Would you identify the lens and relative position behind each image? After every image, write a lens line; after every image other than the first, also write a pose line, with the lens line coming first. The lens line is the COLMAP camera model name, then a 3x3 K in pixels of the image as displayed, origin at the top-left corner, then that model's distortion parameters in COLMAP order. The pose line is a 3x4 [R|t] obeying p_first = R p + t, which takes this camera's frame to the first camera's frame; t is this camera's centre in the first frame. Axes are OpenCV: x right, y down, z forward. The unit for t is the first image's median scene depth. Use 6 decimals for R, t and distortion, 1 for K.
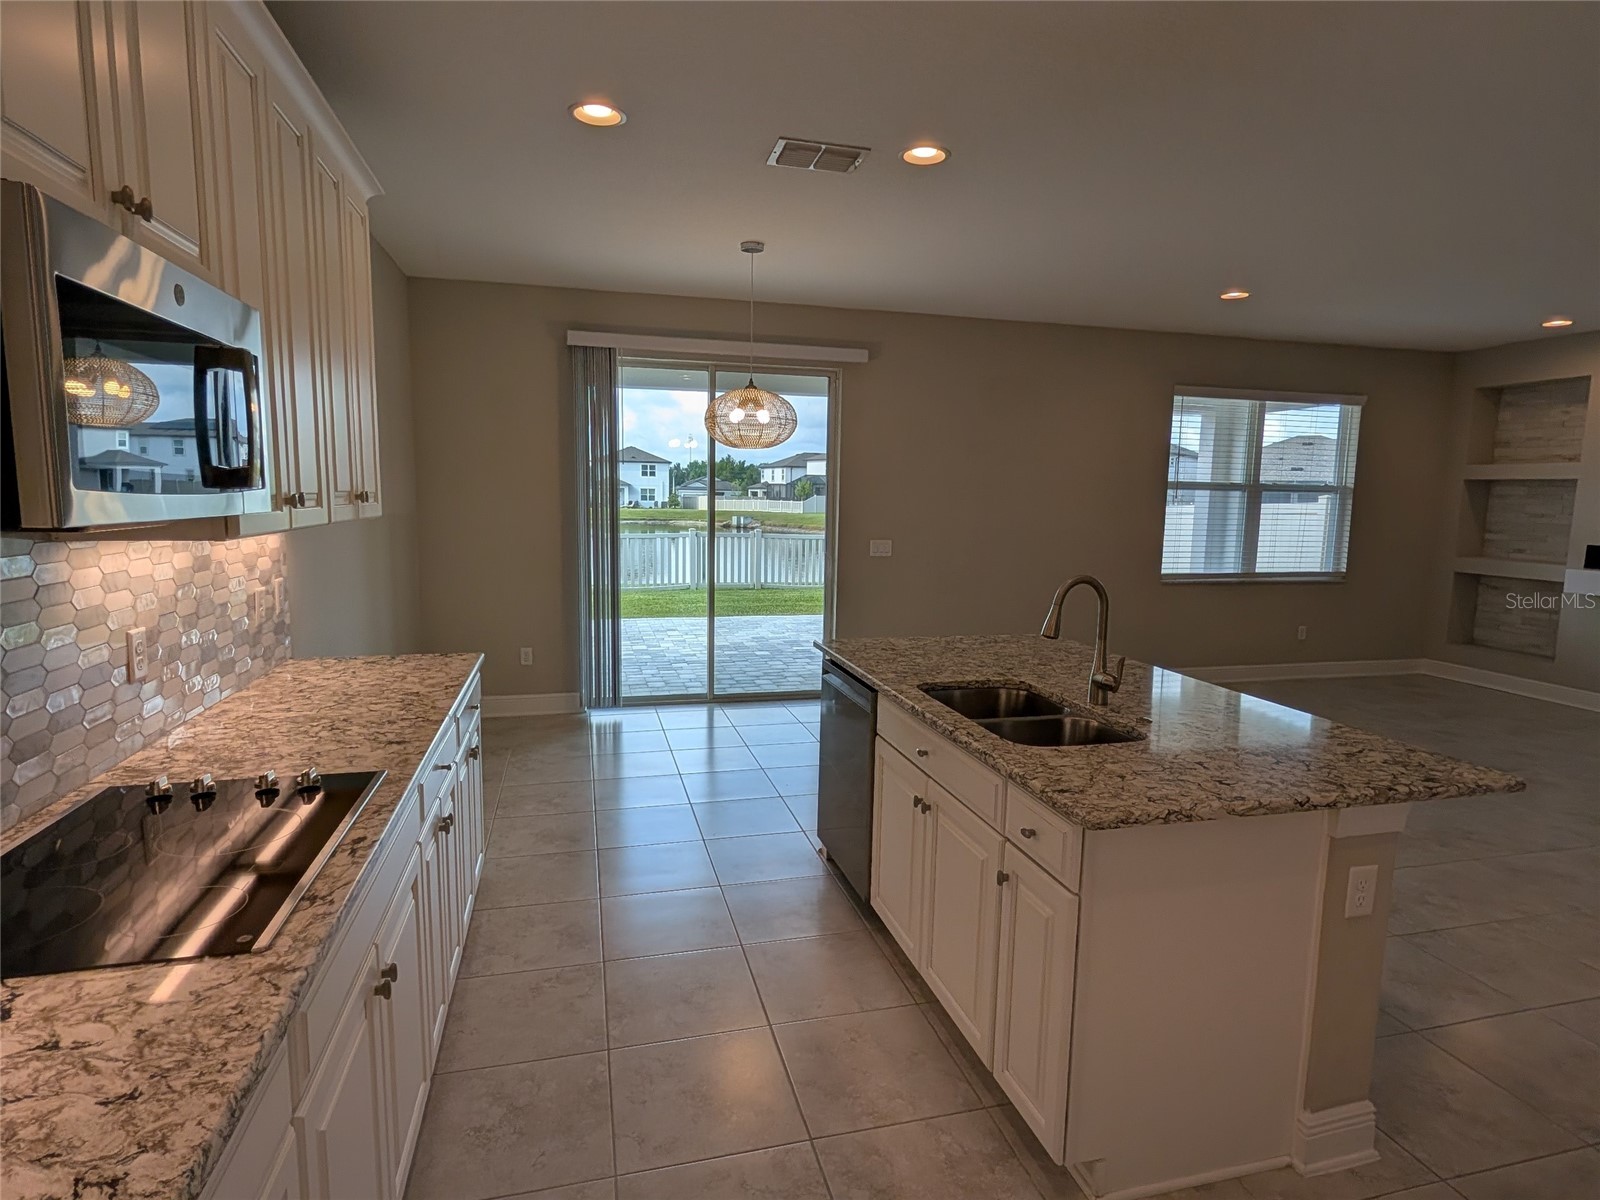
lens RADIAL K [[864.3, 0, 806.1], [0, 864.3, 602.3], [0, 0, 1]] dist [0.000137, 0.000830]
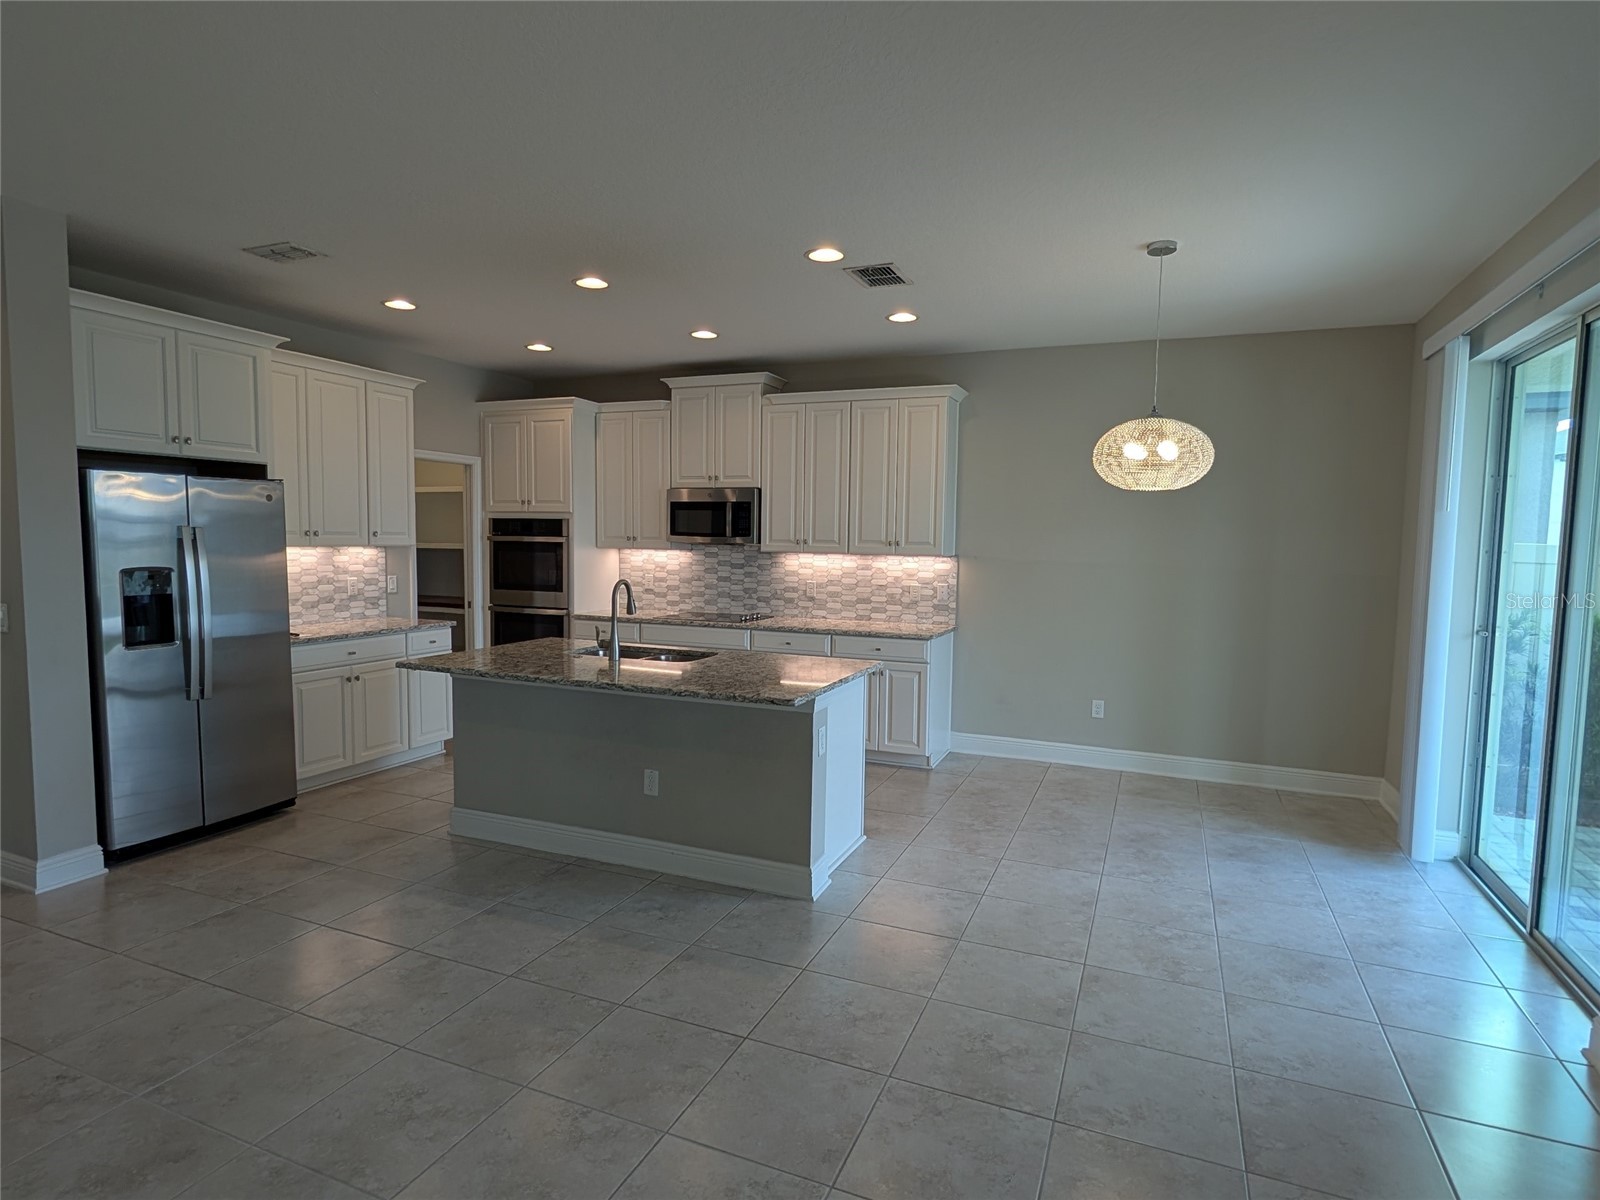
lens RADIAL K [[864.3, 0, 806.1], [0, 864.3, 602.3], [0, 0, 1]] dist [0.000137, 0.000830]
pose [[-0.606511, 0.033067, -0.794387, 0.532956], [-0.127959, 0.982051, 0.138575, -0.098384], [0.784710, 0.185696, -0.591394, 0.843059]]
